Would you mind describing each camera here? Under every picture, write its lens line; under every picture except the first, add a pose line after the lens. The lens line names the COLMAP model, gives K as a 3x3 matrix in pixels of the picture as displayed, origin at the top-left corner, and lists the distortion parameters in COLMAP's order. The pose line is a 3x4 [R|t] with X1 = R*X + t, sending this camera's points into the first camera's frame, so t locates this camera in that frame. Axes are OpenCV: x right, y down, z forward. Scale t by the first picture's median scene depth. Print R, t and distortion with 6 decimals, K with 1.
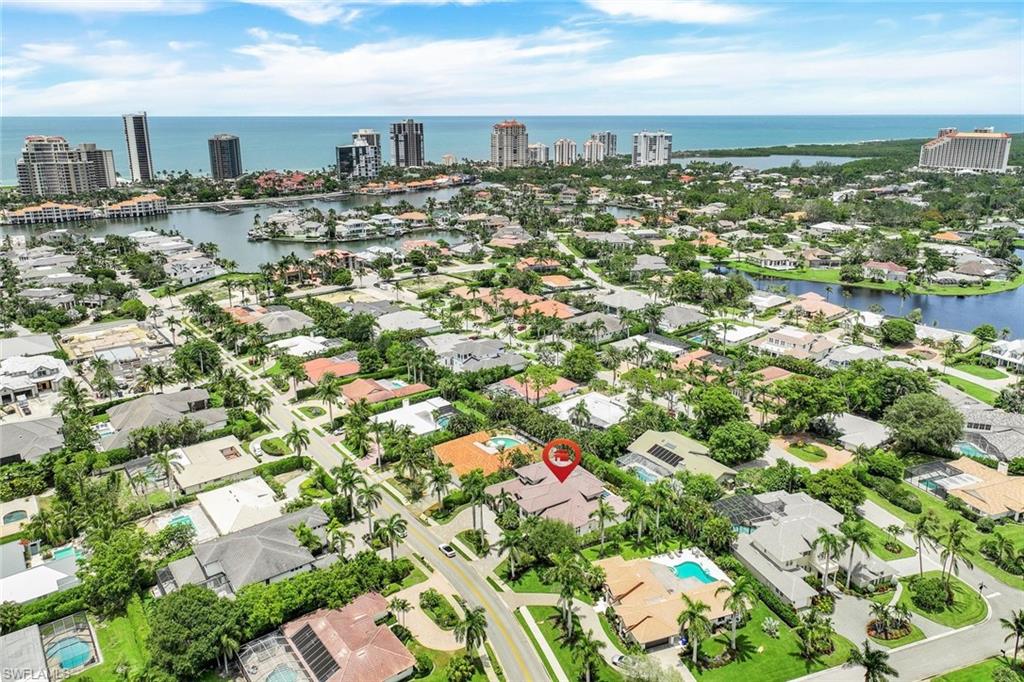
lens RADIAL K [[699.3, 0, 512.0], [0, 699.3, 341.0], [0, 0, 1]] dist [0.004362, 0.000805]
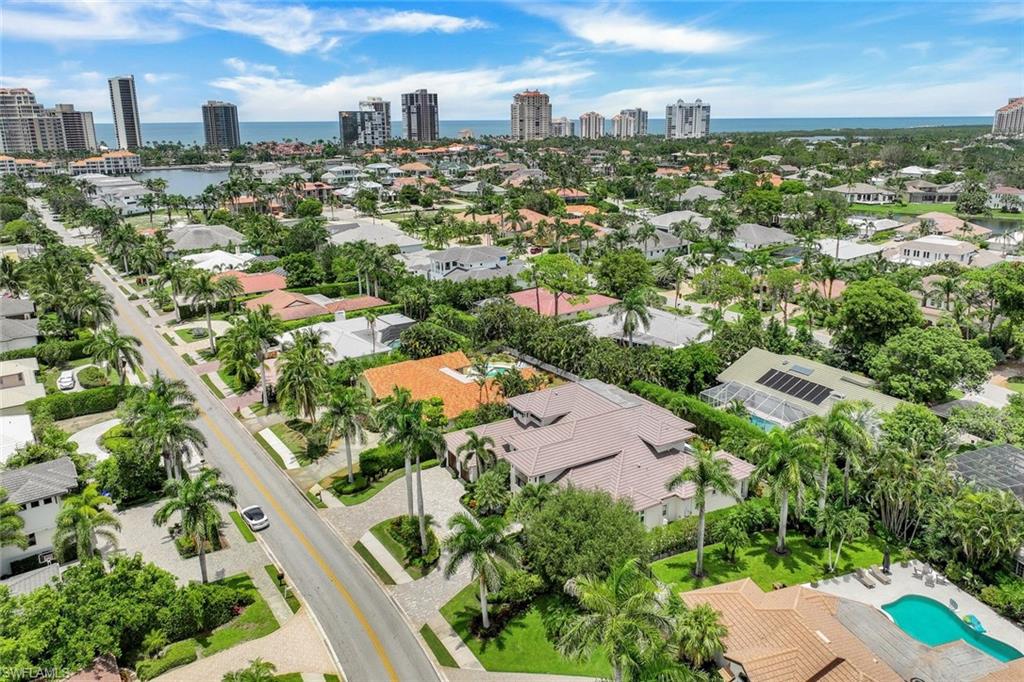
lens RADIAL K [[699.3, 0, 512.0], [0, 699.3, 341.0], [0, 0, 1]] dist [0.004362, 0.000805]
pose [[0.999358, 0.003103, -0.035695, 0.023509], [-0.003622, 0.999889, -0.014463, 0.133306], [0.035646, 0.014583, 0.999258, 0.446640]]
